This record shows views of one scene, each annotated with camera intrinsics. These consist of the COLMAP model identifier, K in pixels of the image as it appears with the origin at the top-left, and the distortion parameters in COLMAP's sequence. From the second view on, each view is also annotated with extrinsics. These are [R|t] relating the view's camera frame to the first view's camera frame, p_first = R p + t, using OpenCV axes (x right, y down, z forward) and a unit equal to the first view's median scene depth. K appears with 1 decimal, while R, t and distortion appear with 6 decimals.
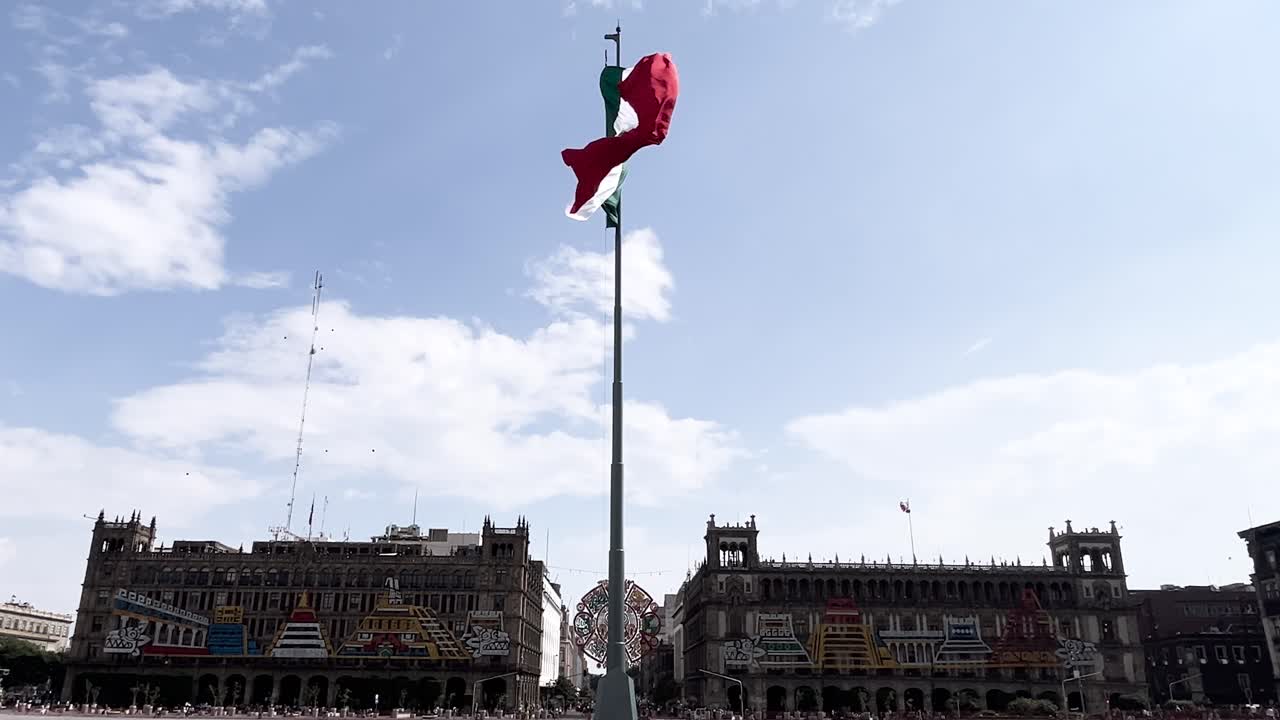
lens RADIAL K [[956.7, 0, 597.7], [0, 956.7, 342.5], [0, 0, 1]] dist [0.010436, -0.045133]
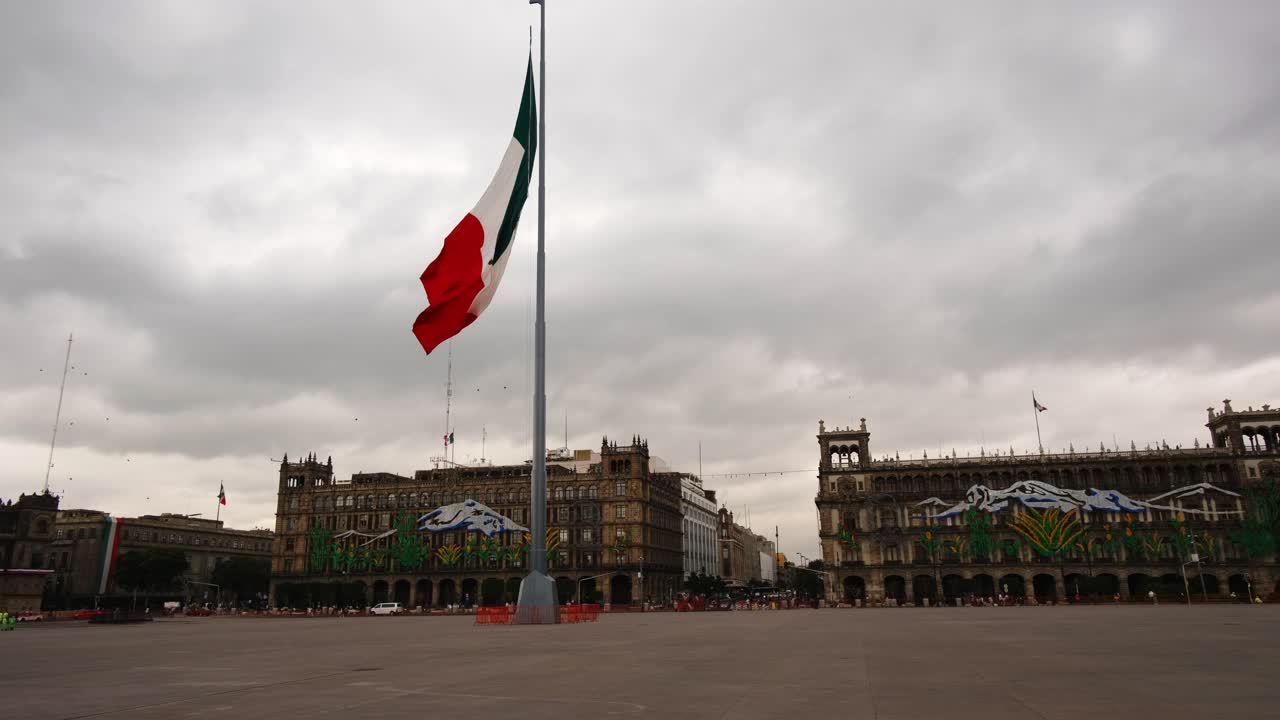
lens RADIAL K [[905.3, 0, 674.8], [0, 905.3, 360.4], [0, 0, 1]] dist [0.006006, 0.022326]
pose [[0.967448, -0.085306, -0.238258, 0.212084], [0.109955, 0.989657, 0.092135, 0.003131], [0.227934, -0.115333, 0.966822, -0.000154]]
